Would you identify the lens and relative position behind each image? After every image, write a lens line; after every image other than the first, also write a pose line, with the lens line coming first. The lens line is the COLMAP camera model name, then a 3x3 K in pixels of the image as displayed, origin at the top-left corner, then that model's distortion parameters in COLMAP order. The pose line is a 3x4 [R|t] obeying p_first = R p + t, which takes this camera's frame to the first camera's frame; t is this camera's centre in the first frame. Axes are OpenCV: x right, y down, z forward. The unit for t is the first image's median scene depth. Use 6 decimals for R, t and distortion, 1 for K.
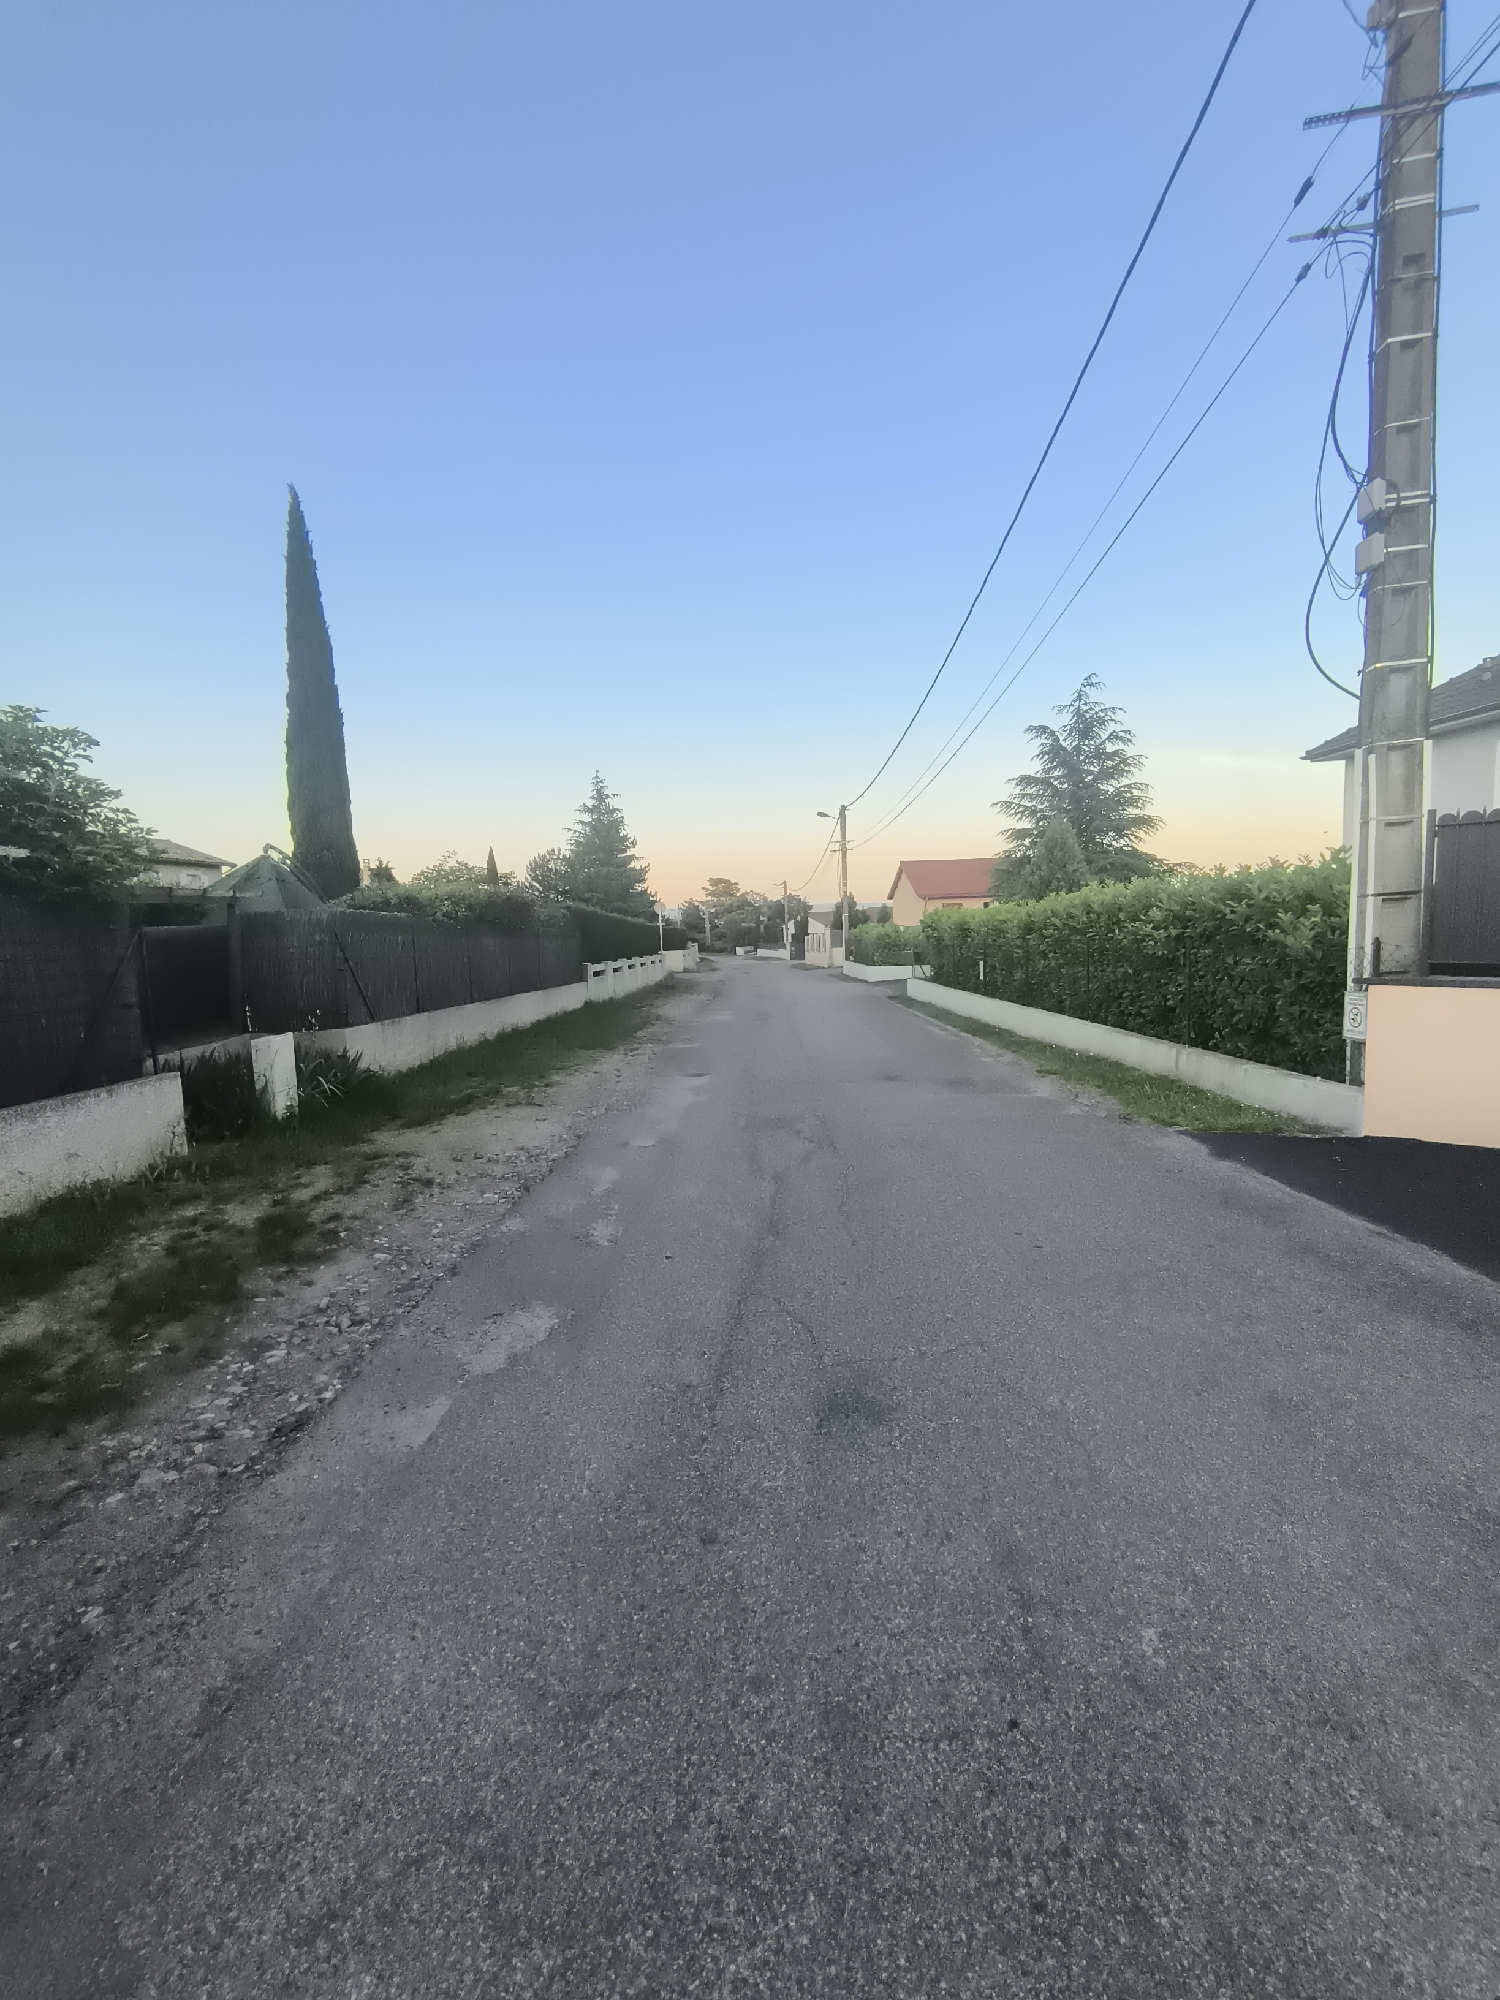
lens RADIAL K [[902.7, 0, 742.4], [0, 902.7, 1032.0], [0, 0, 1]] dist [-0.062660, -0.000018]
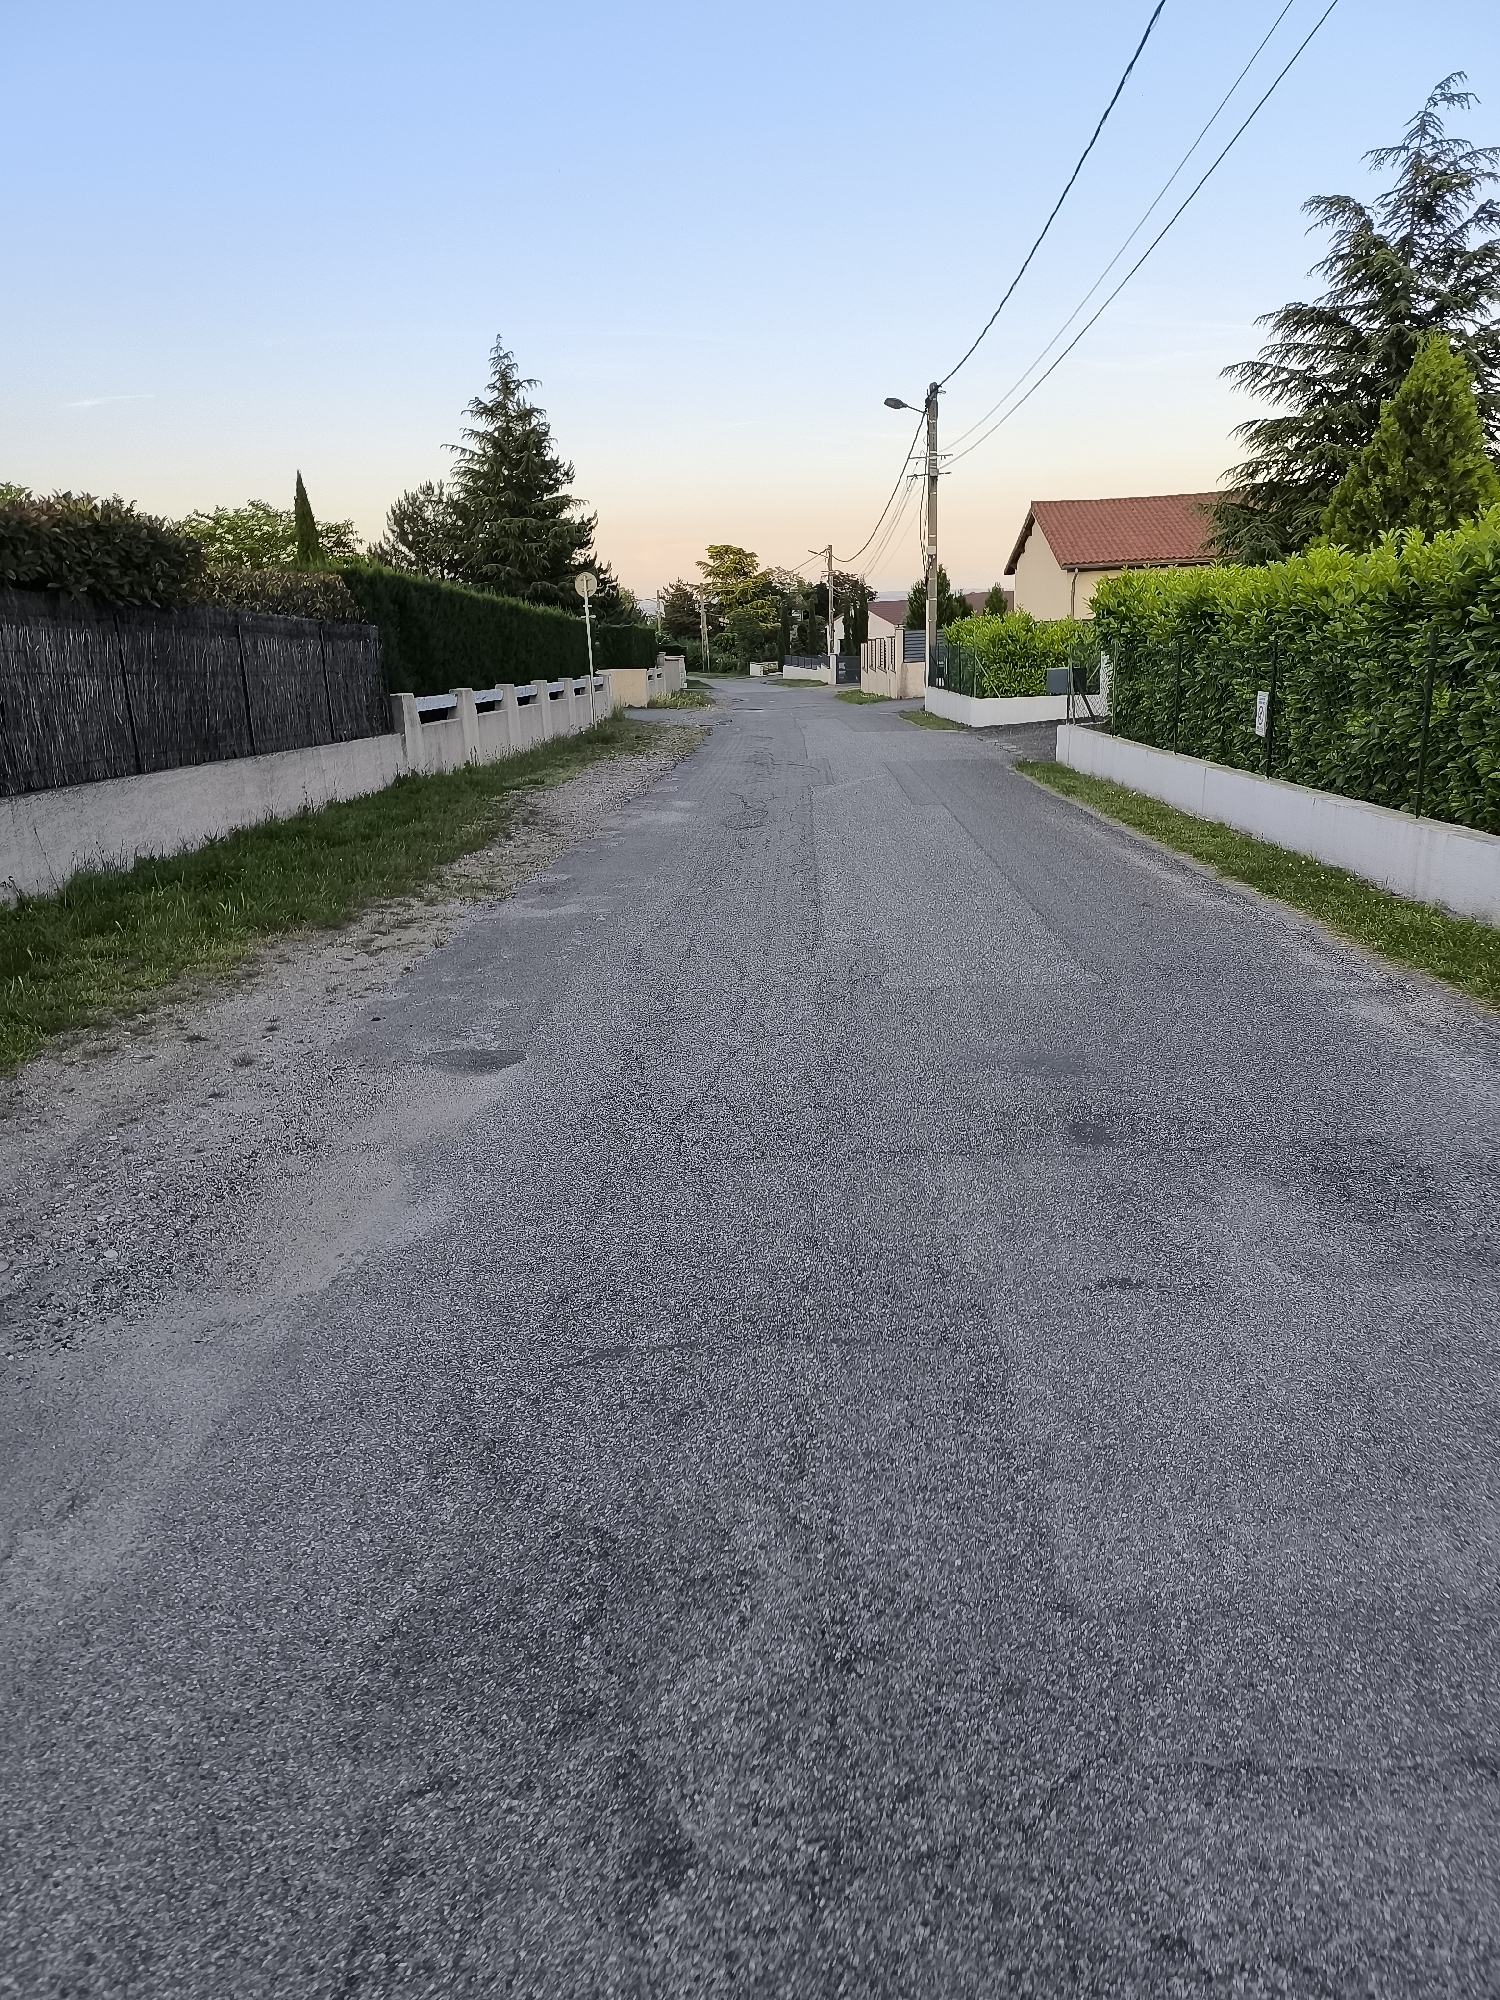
lens RADIAL K [[1334.7, 0, 758.0], [0, 1334.7, 1050.2], [0, 0, 1]] dist [0.066343, -0.058006]
pose [[0.999977, 0.001090, -0.006690, 0.011509], [0.000173, 0.982556, 0.185969, -0.010366], [0.006776, -0.185966, 0.982533, 0.115808]]
